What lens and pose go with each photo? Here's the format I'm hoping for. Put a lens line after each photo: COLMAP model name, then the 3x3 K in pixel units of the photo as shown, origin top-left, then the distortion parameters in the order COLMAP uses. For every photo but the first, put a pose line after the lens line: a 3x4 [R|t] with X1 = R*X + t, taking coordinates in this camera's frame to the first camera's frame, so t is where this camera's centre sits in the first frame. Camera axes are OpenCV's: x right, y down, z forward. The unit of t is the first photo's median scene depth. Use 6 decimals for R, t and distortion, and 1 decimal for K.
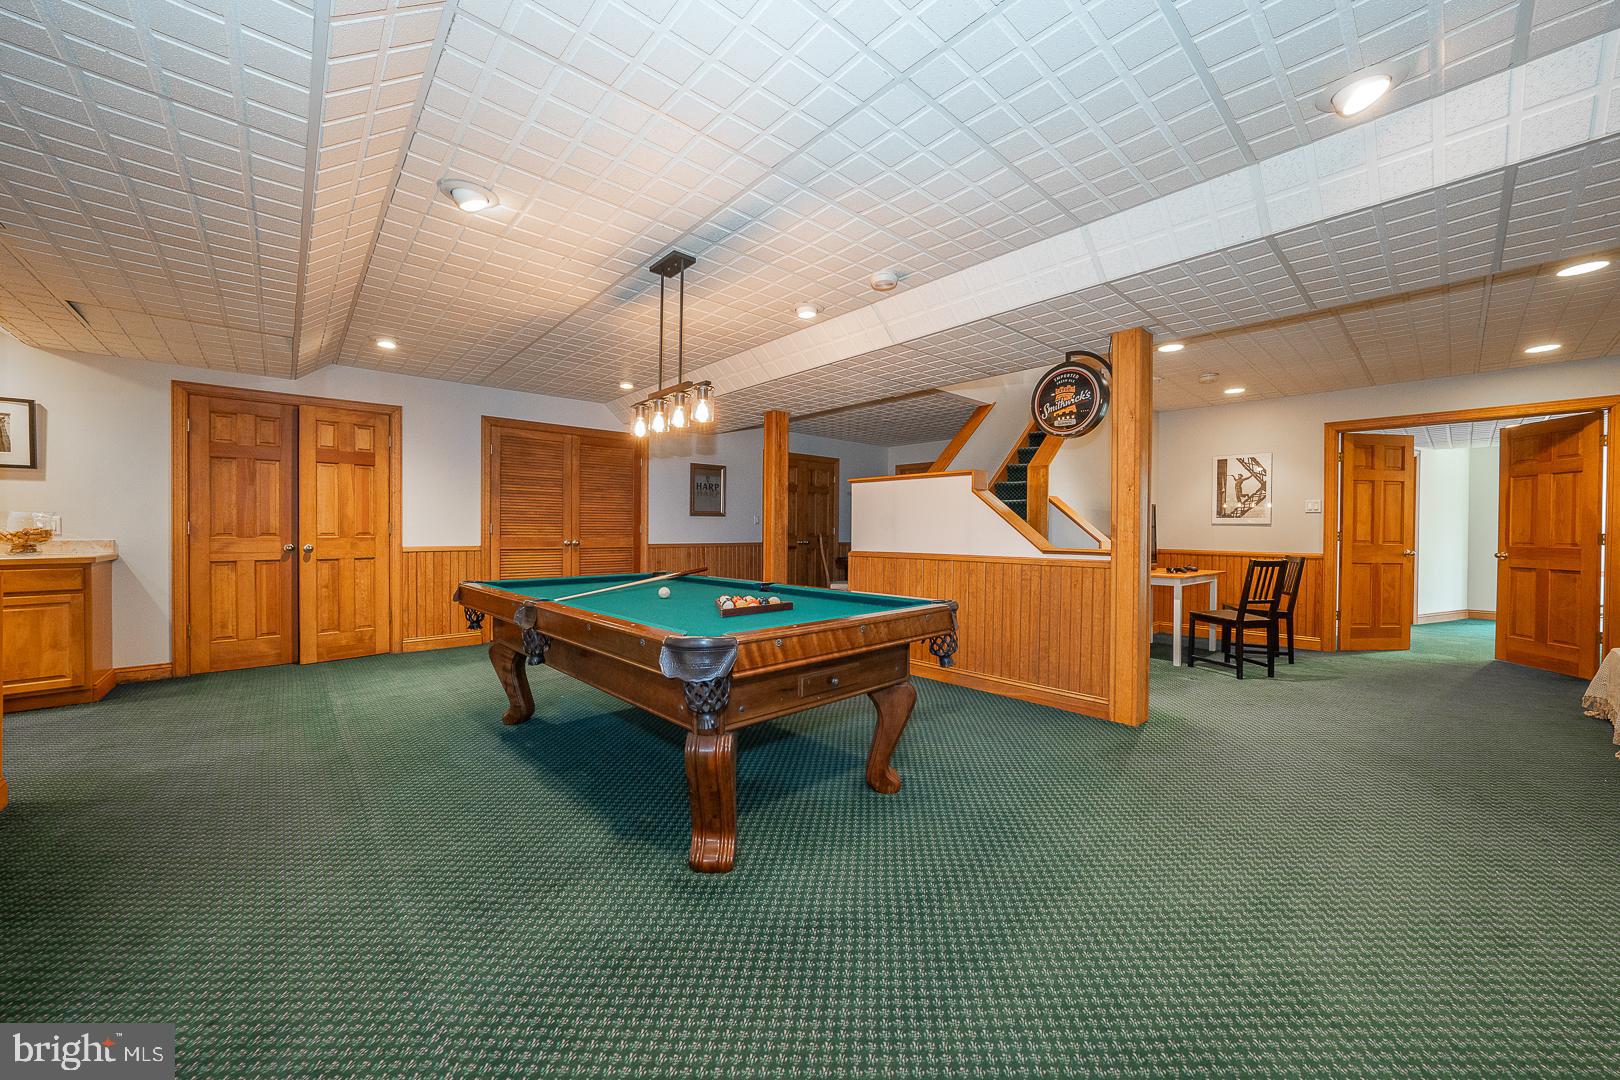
lens RADIAL K [[609.2, 0, 819.7], [0, 609.2, 546.1], [0, 0, 1]] dist [-0.018212, 0.004287]
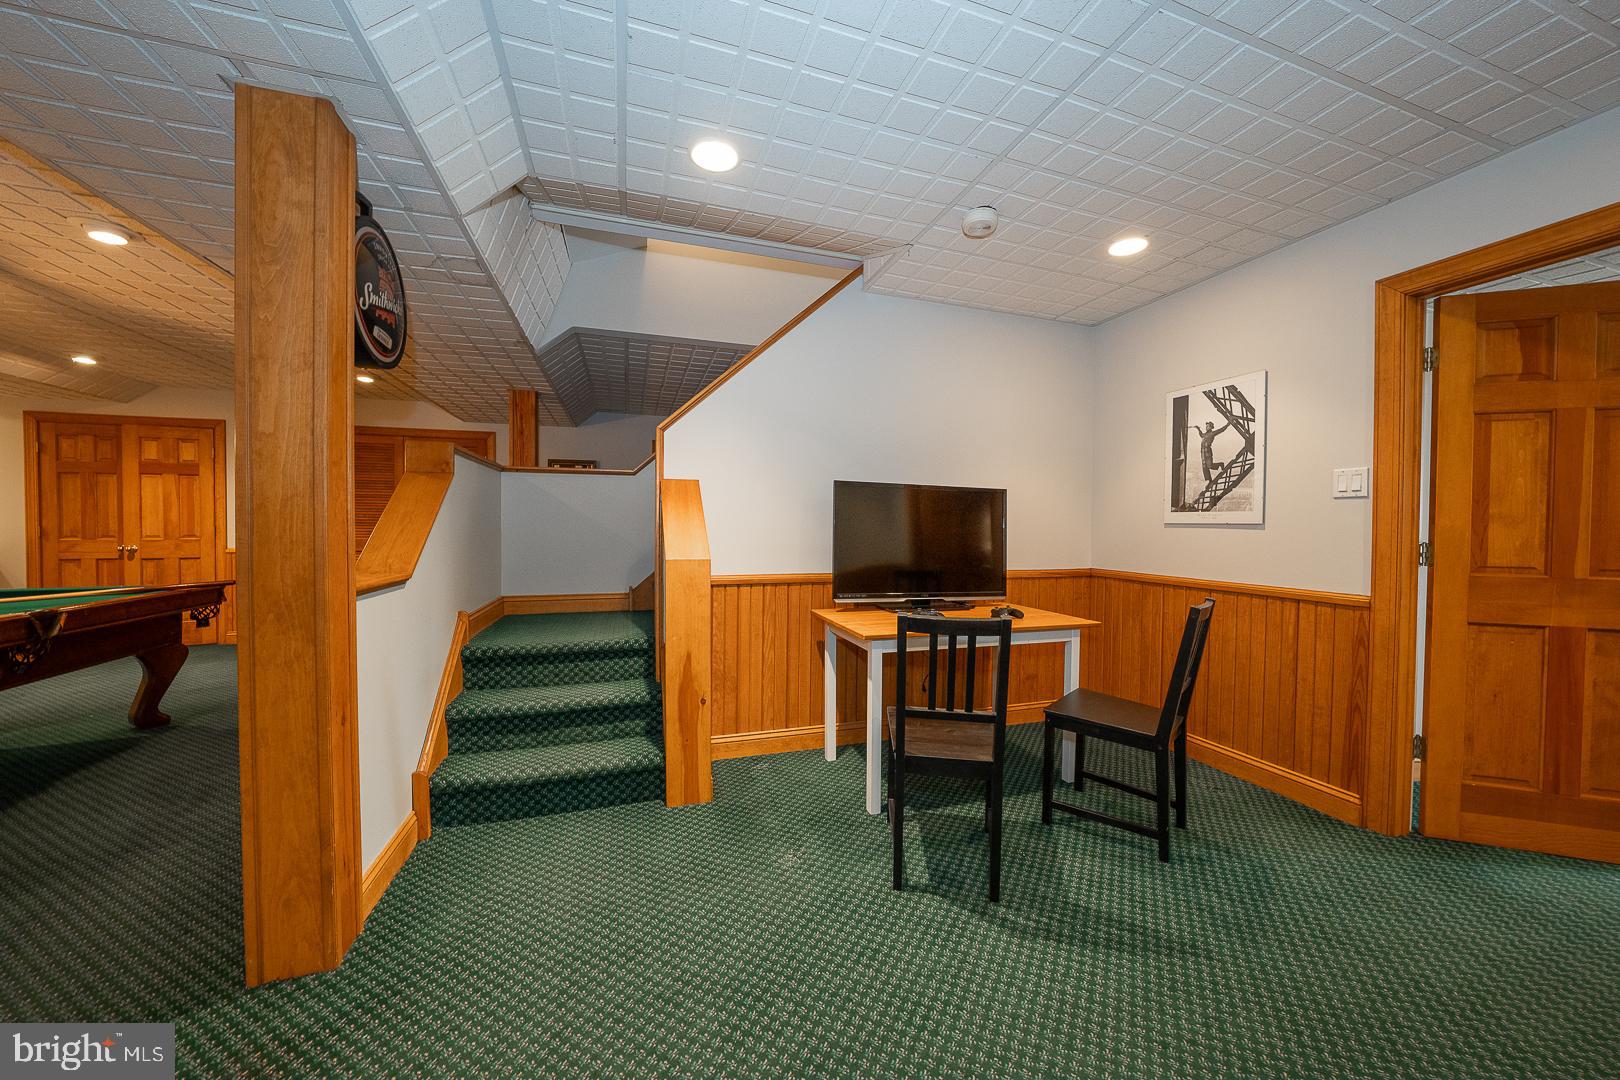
lens RADIAL K [[557.9, 0, 813.7], [0, 557.9, 538.1], [0, 0, 1]] dist [-0.020505, 0.001730]
pose [[0.912064, 0.007727, -0.409976, 0.683592], [-0.009365, 0.999954, -0.001990, -0.024615], [0.409942, 0.005654, 0.912094, 0.531895]]
